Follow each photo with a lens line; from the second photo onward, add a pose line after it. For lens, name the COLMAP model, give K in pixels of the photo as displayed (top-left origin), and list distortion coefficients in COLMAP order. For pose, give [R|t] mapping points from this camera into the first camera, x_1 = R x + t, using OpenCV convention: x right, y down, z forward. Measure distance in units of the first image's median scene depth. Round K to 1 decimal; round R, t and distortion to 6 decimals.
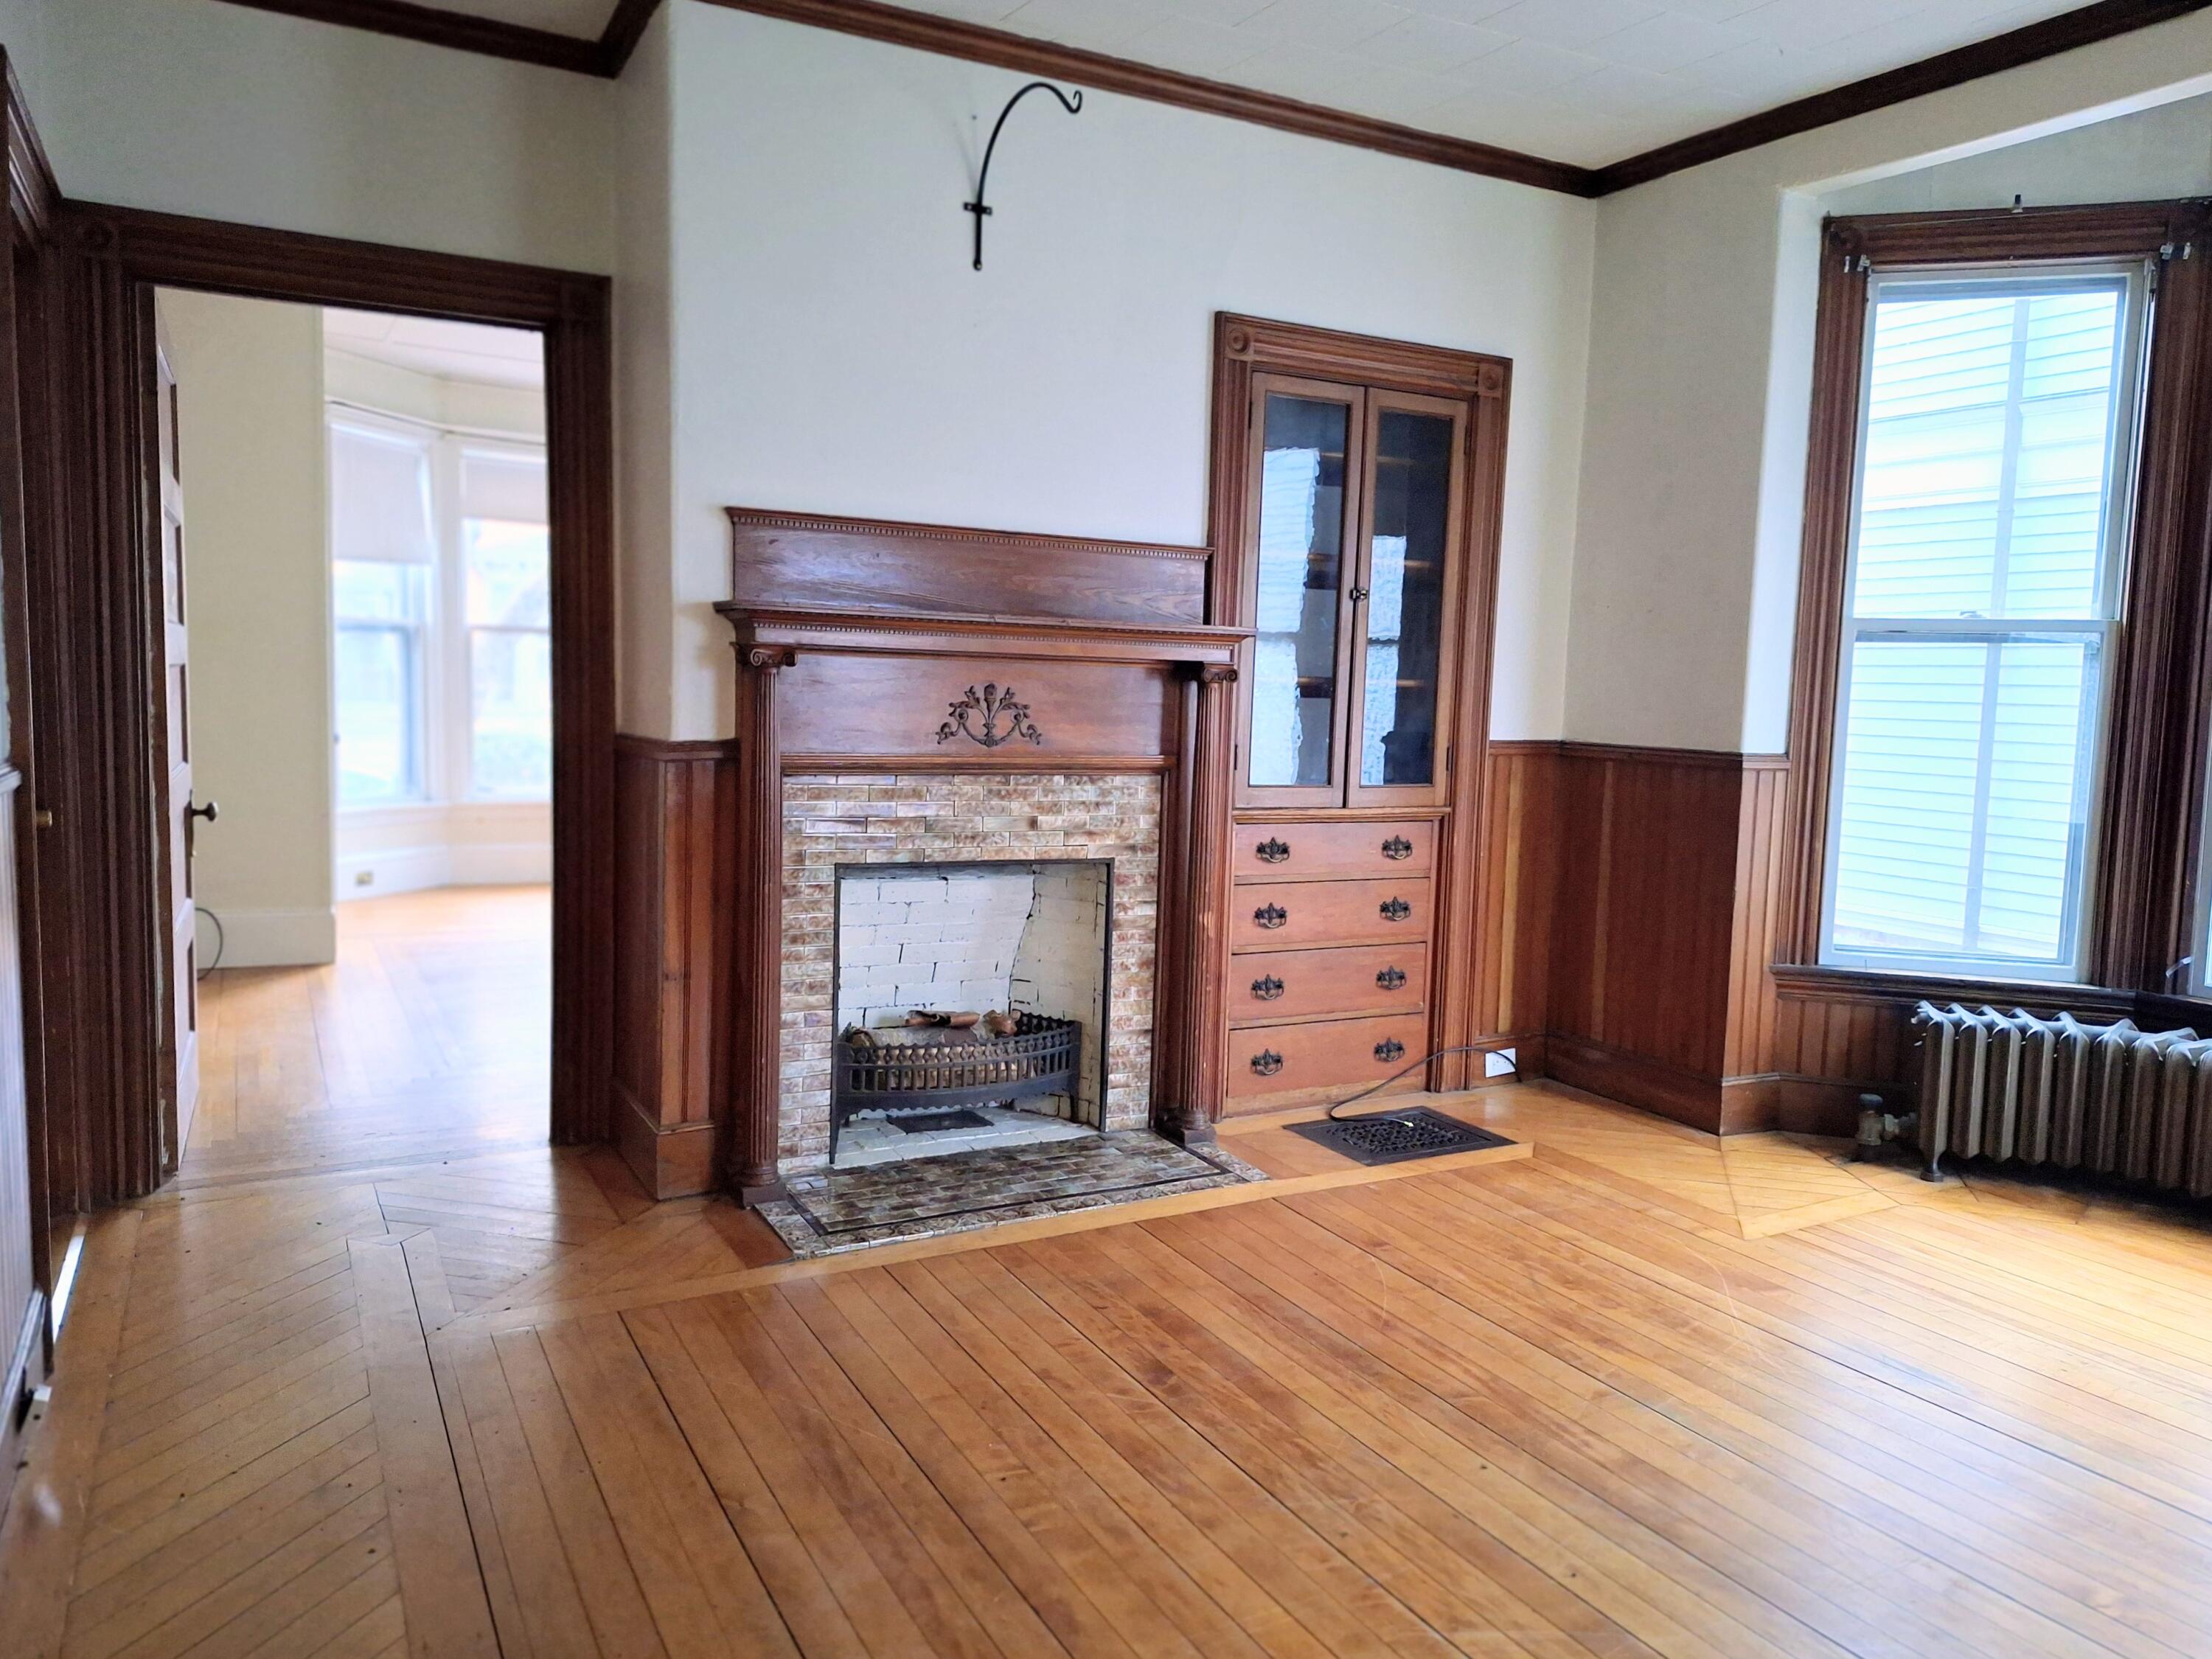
lens RADIAL K [[1567.2, 0, 1100.5], [0, 1567.2, 820.5], [0, 0, 1]] dist [0.065572, -0.055165]
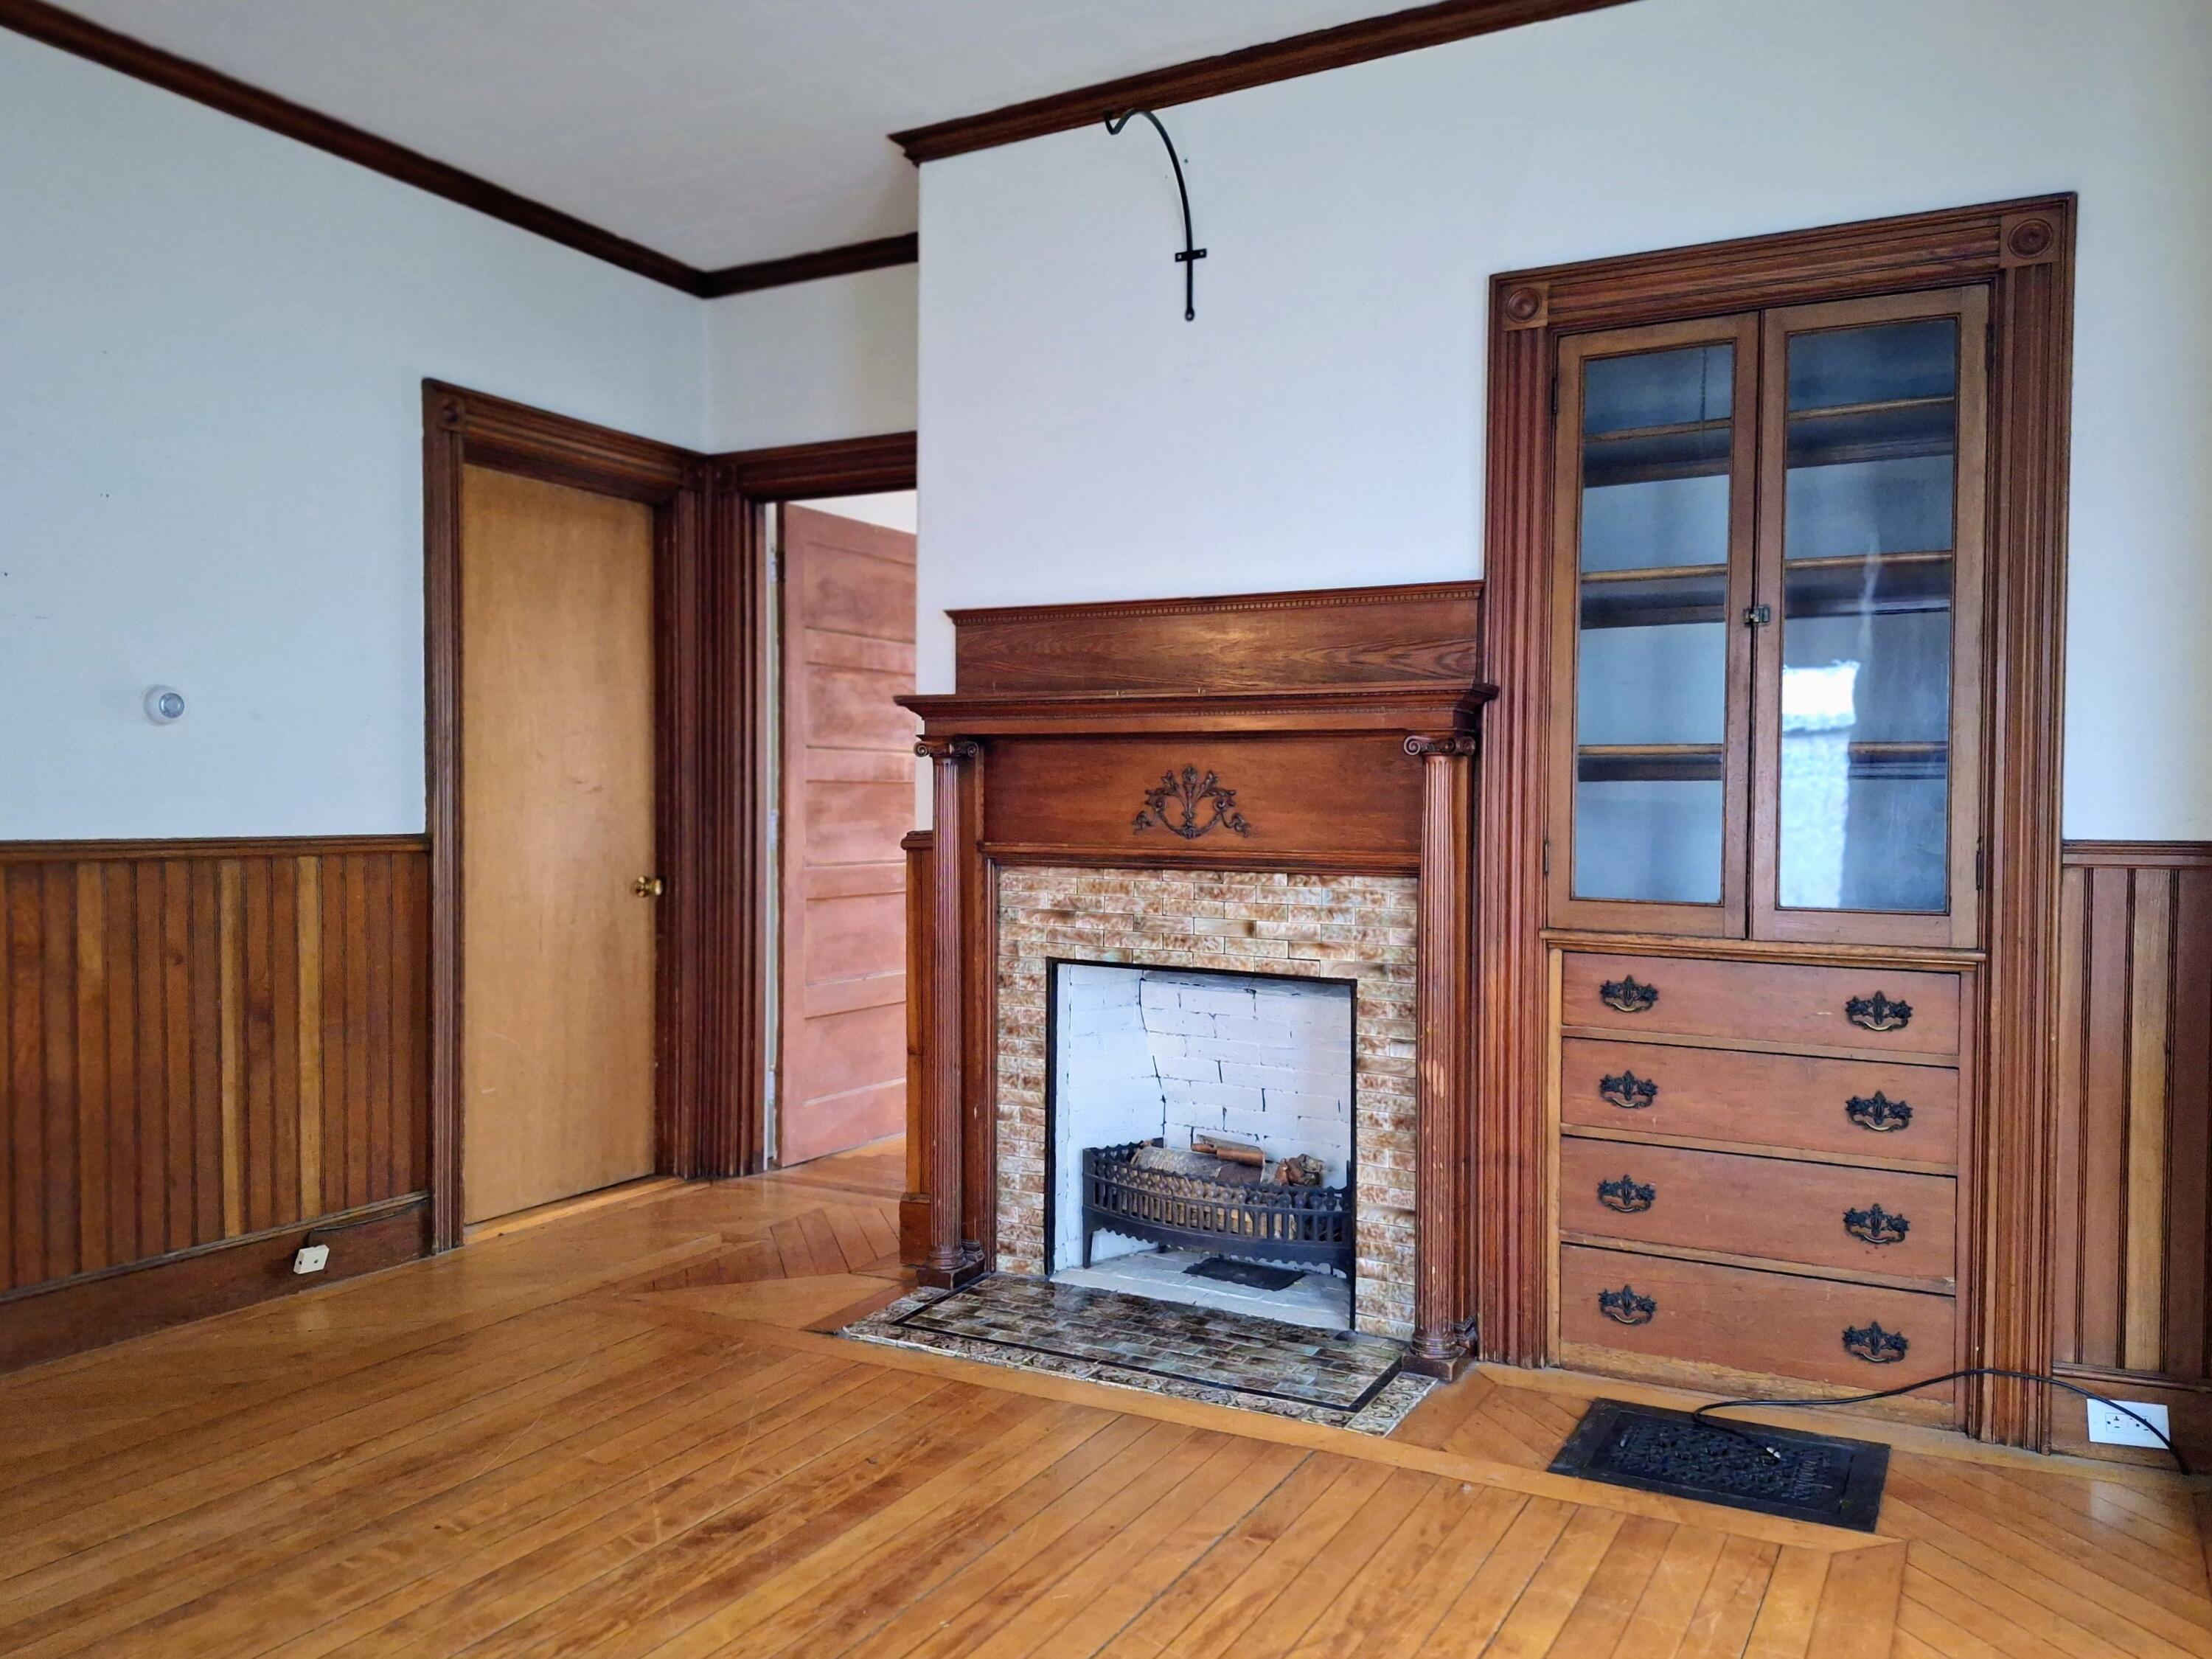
lens RADIAL K [[1567.2, 0, 959.3], [0, 1567.2, 796.6], [0, 0, 1]] dist [0.065572, -0.055165]
pose [[0.558338, -0.019764, -0.829378, 0.587227], [-0.061339, 0.995996, -0.065028, -0.004687], [0.827343, 0.087180, 0.554891, 0.394896]]
